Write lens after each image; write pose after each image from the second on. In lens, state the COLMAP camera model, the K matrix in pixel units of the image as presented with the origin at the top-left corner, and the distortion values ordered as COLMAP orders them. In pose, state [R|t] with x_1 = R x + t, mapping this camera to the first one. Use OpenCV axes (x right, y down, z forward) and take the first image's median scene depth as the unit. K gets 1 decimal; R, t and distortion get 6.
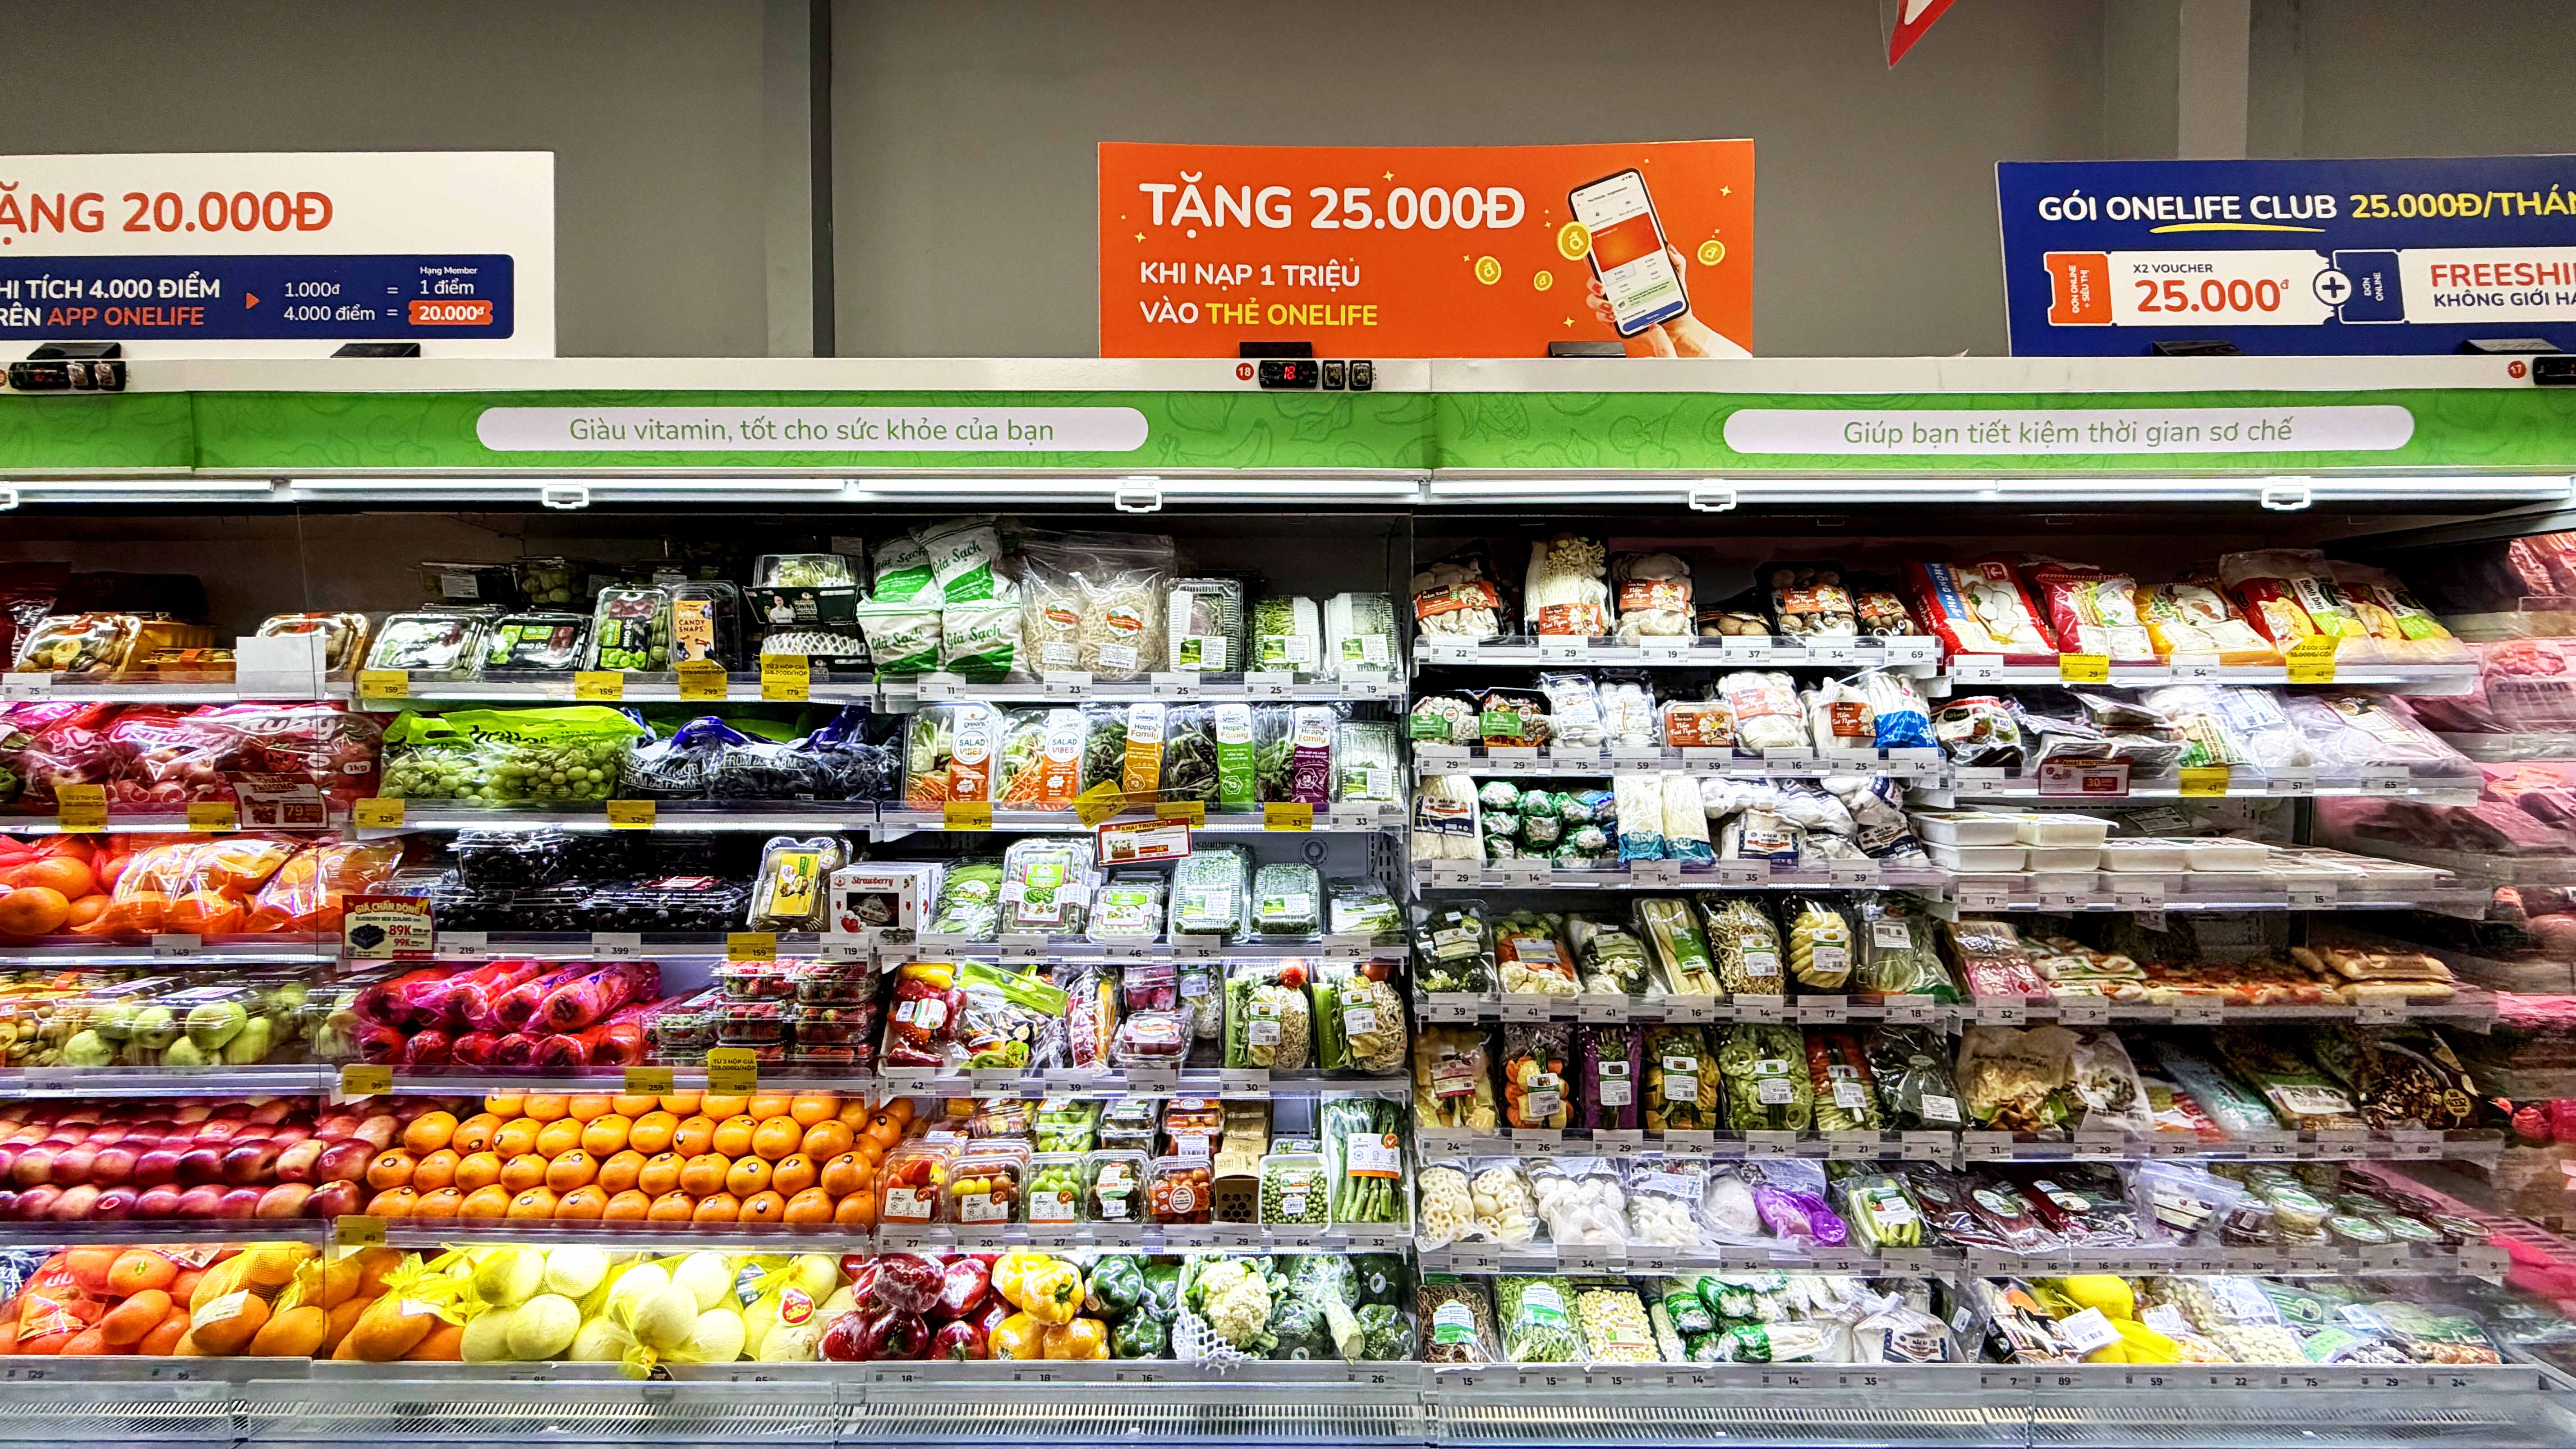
lens RADIAL K [[1057.8, 0, 1287.2], [0, 1057.8, 725.1], [0, 0, 1]] dist [-0.001631, 0.000097]
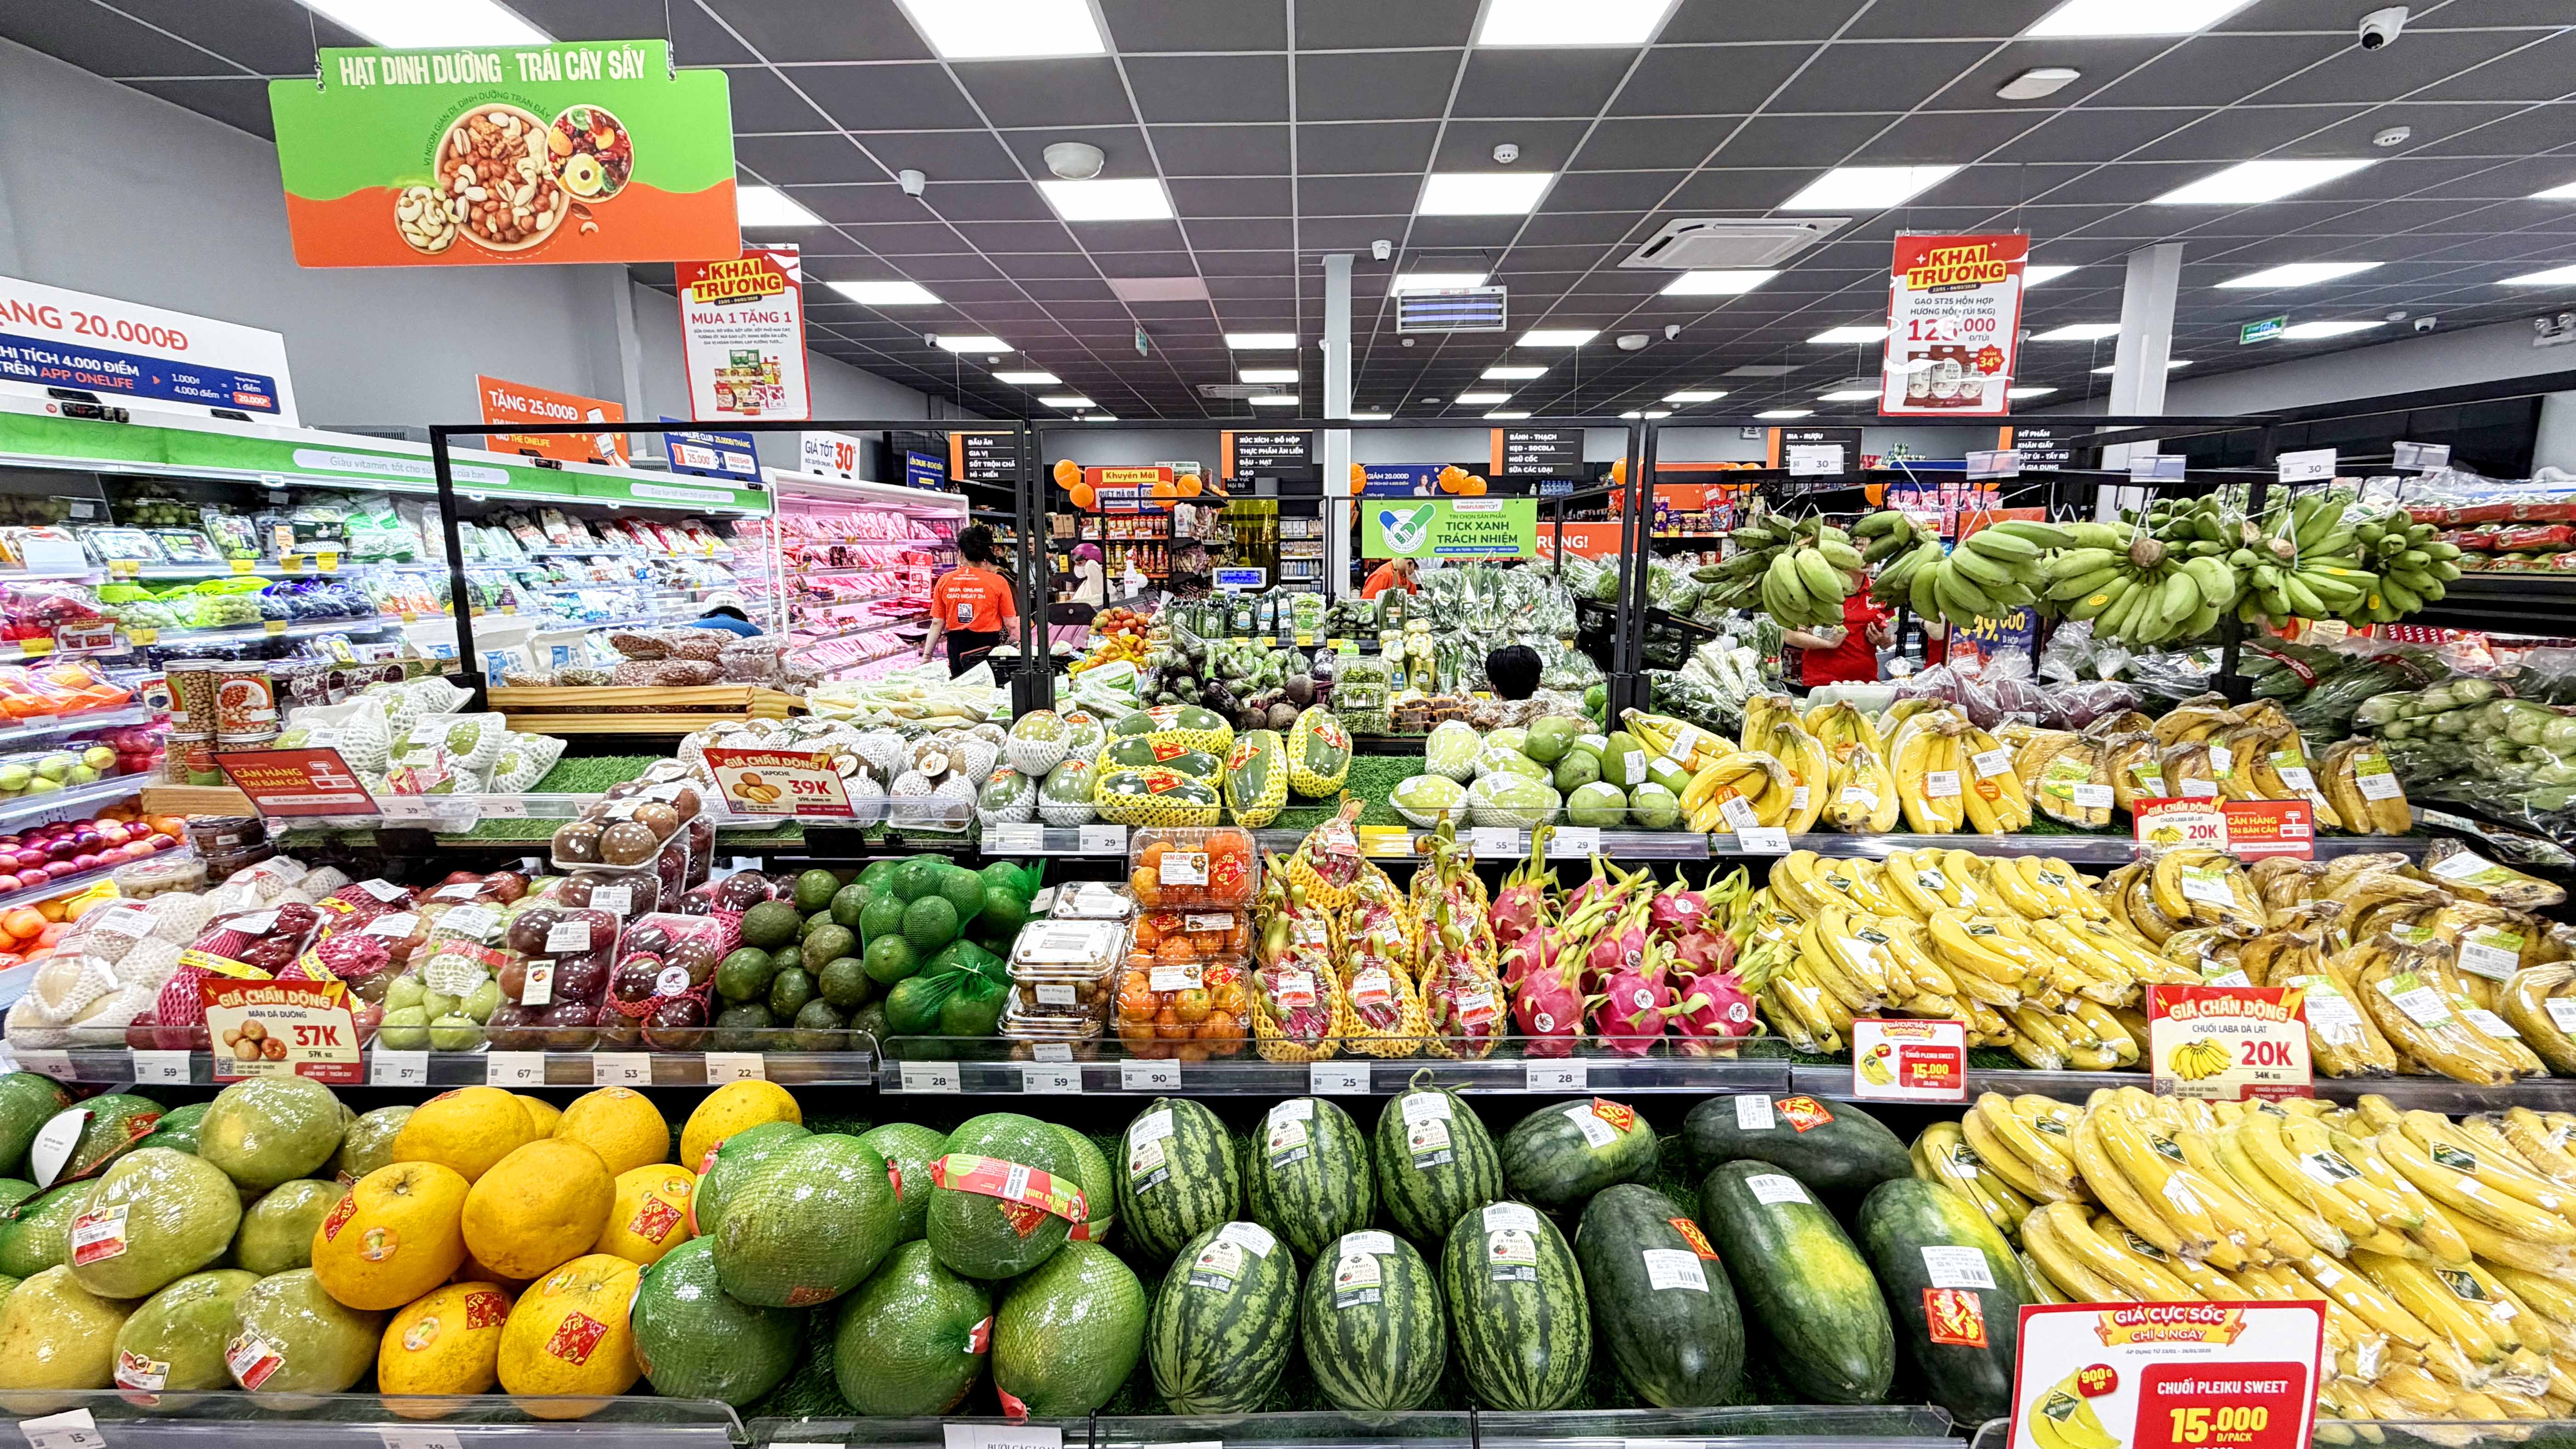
lens RADIAL K [[1057.7, 0, 1279.4], [0, 1057.7, 707.3], [0, 0, 1]] dist [-0.001631, 0.000097]
pose [[0.021145, -0.148480, 0.988689, -3.052085], [0.029948, 0.988561, 0.147820, -0.012522], [-0.999328, 0.026483, 0.025350, -1.211128]]
